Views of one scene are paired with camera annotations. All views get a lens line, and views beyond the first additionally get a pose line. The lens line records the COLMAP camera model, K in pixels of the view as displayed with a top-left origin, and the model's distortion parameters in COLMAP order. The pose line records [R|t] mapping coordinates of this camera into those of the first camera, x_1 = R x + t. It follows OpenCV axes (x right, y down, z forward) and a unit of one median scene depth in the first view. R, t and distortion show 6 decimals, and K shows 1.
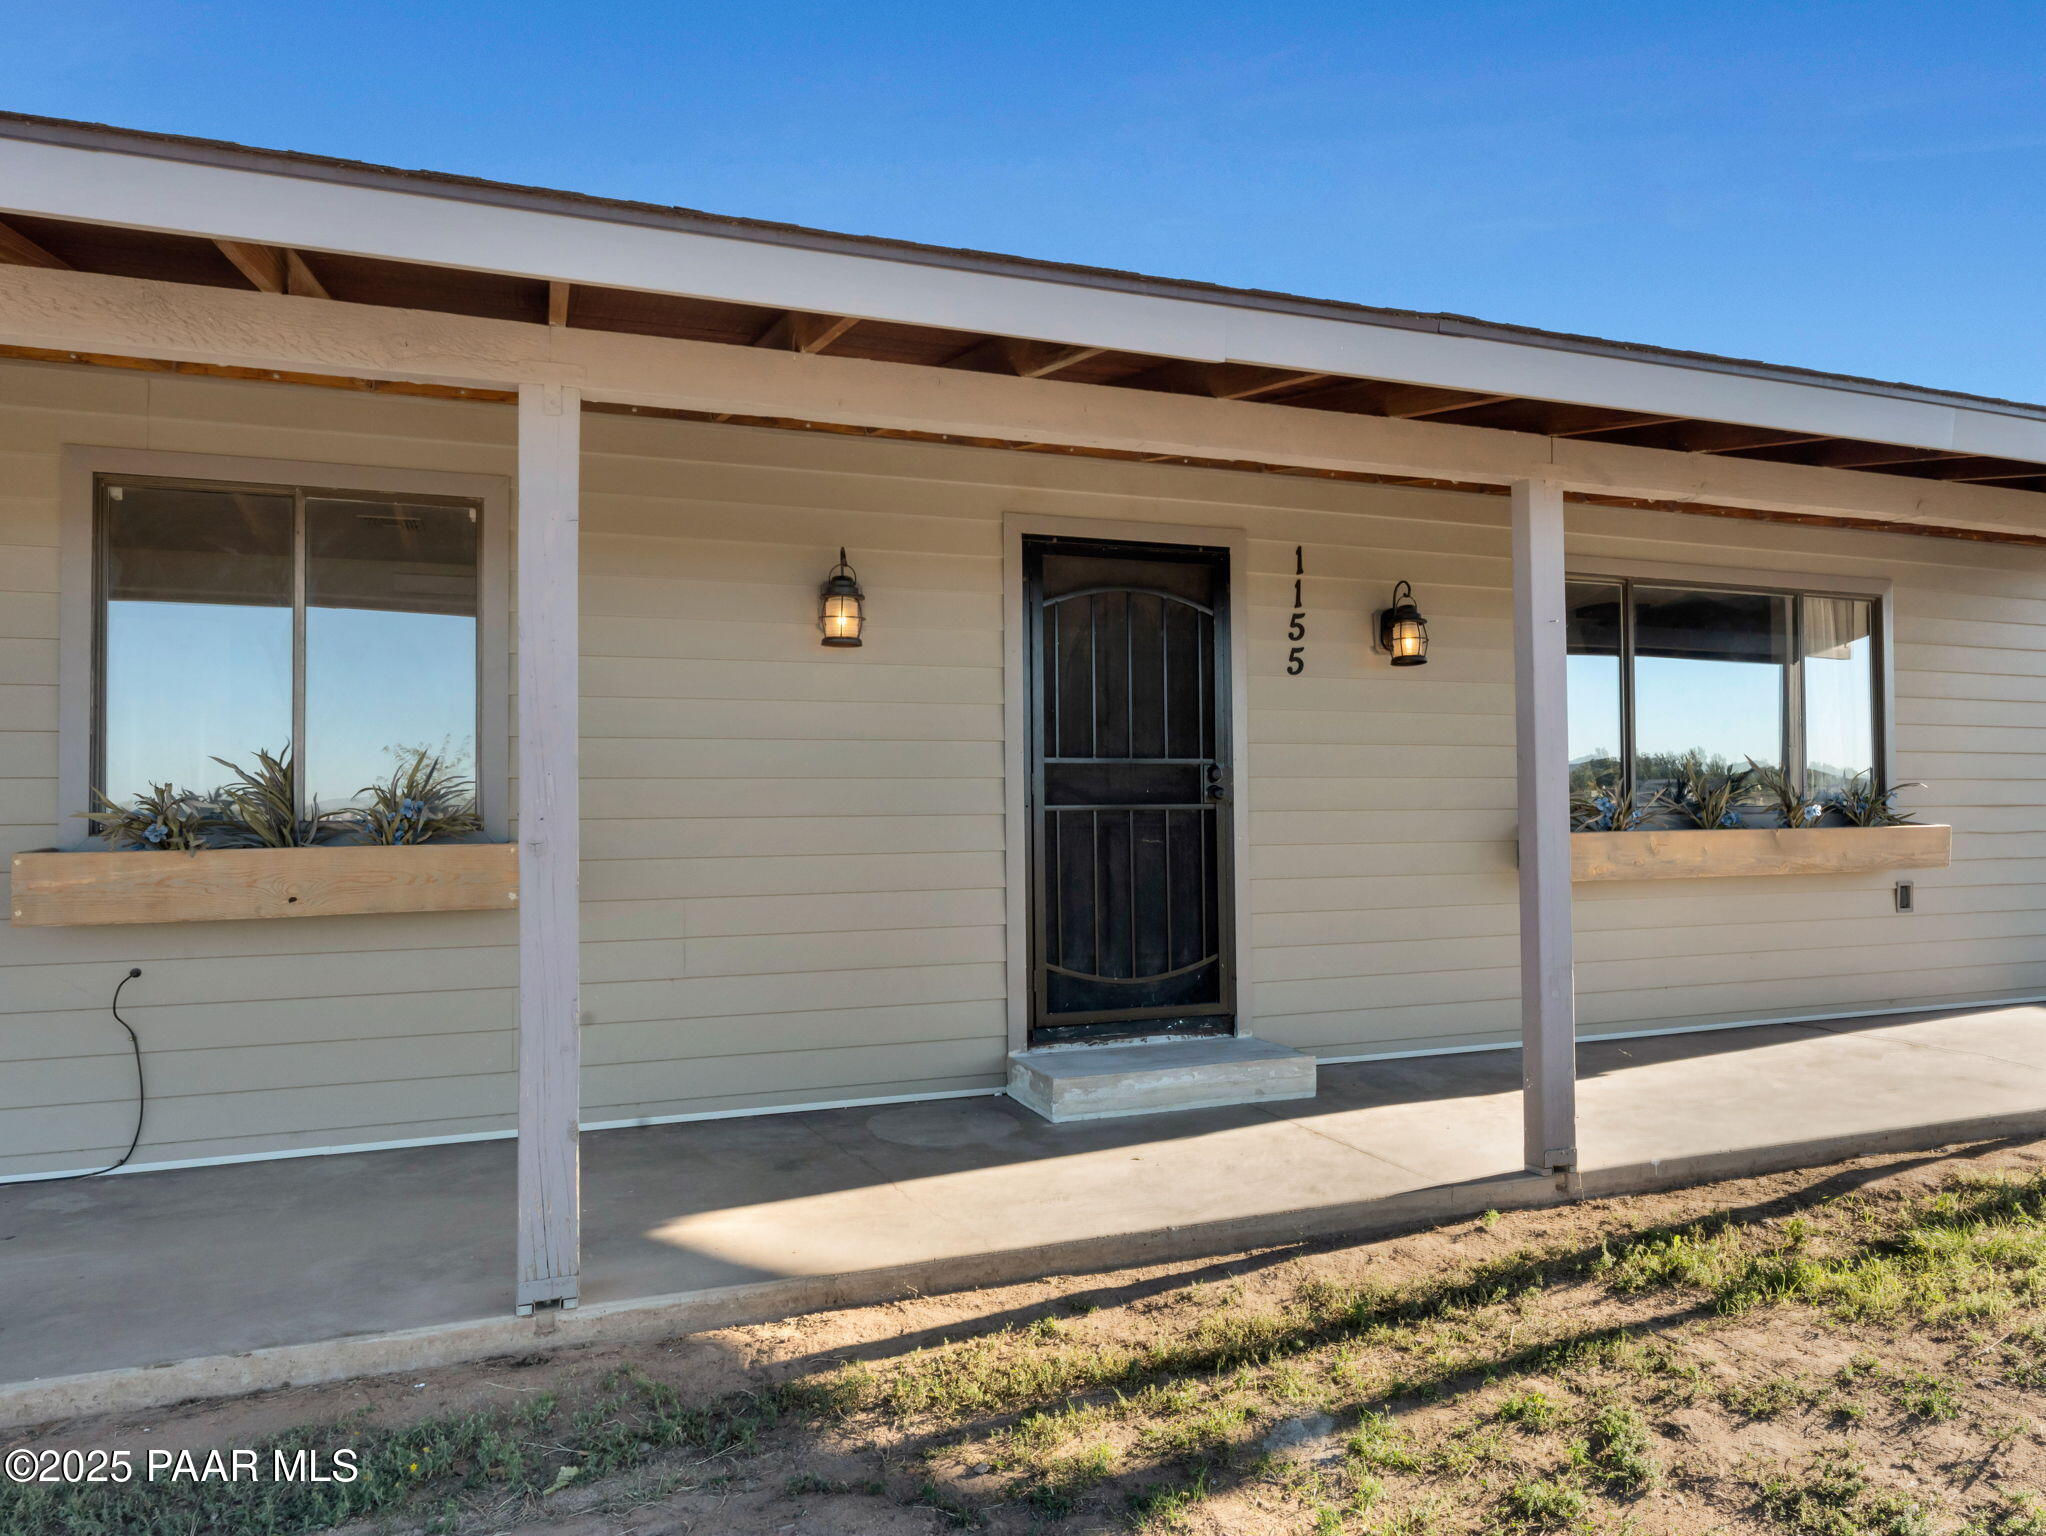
lens RADIAL K [[1320.5, 0, 1023.0], [0, 1320.5, 768.0], [0, 0, 1]] dist [-0.001162, 0.000791]
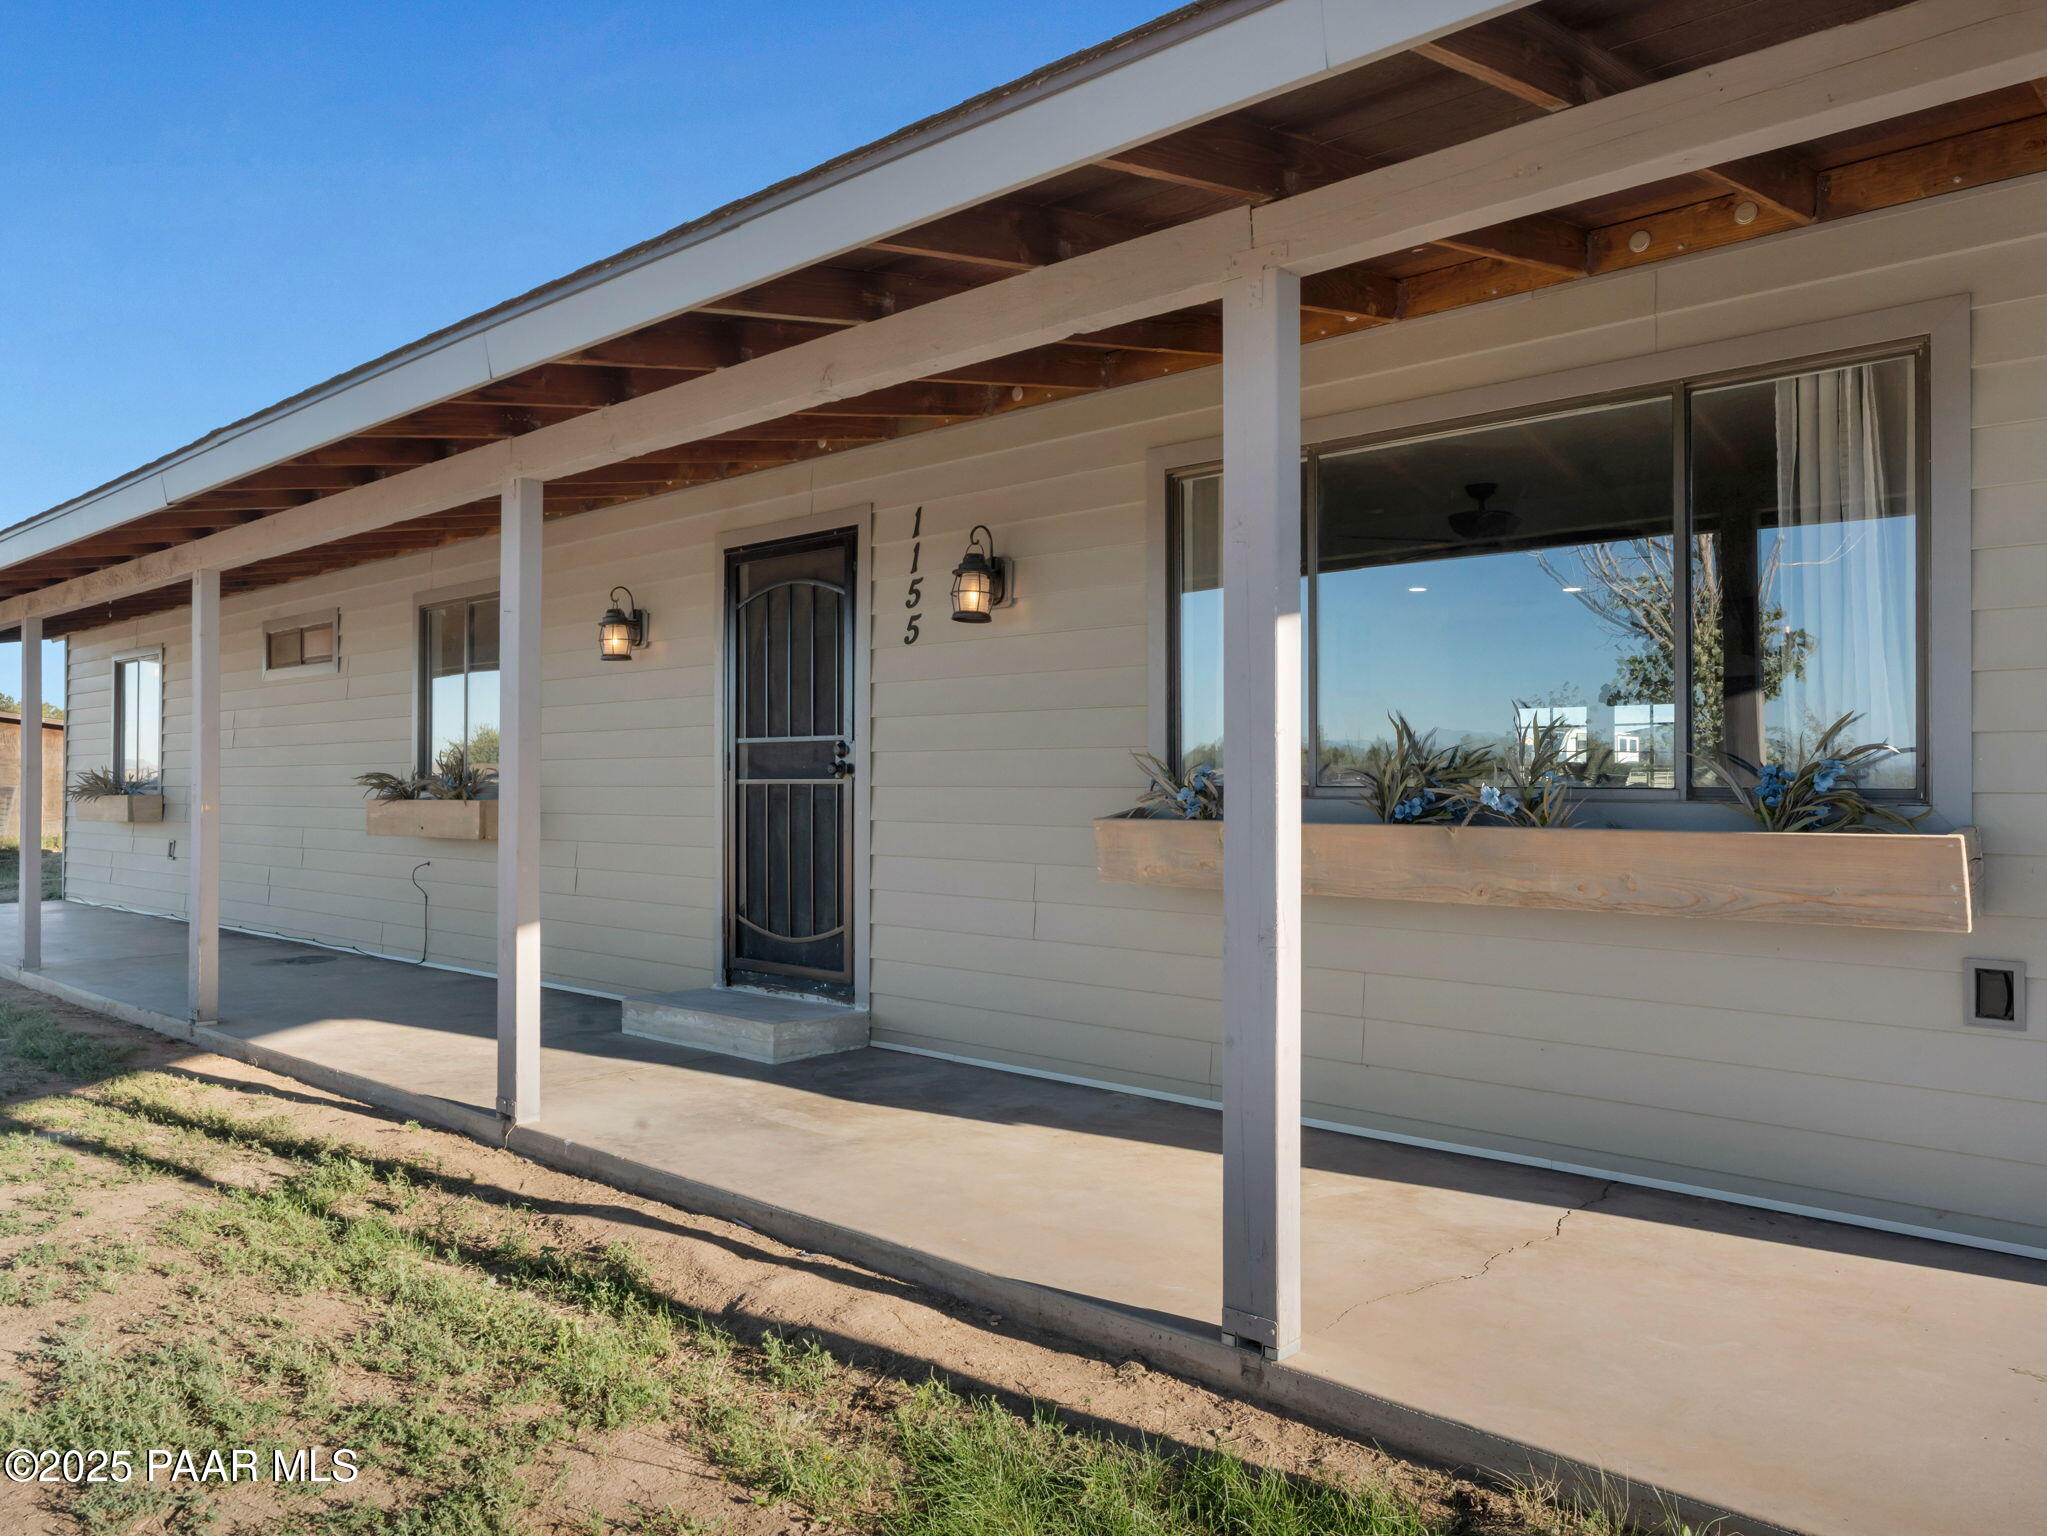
lens RADIAL K [[1419.9, 0, 1017.5], [0, 1419.9, 762.3], [0, 0, 1]] dist [0.062164, -0.050173]
pose [[0.453314, -0.009973, -0.891295, 1.211700], [0.020167, 0.999796, -0.000930, 0.018585], [0.891123, -0.017553, 0.453423, 0.628140]]
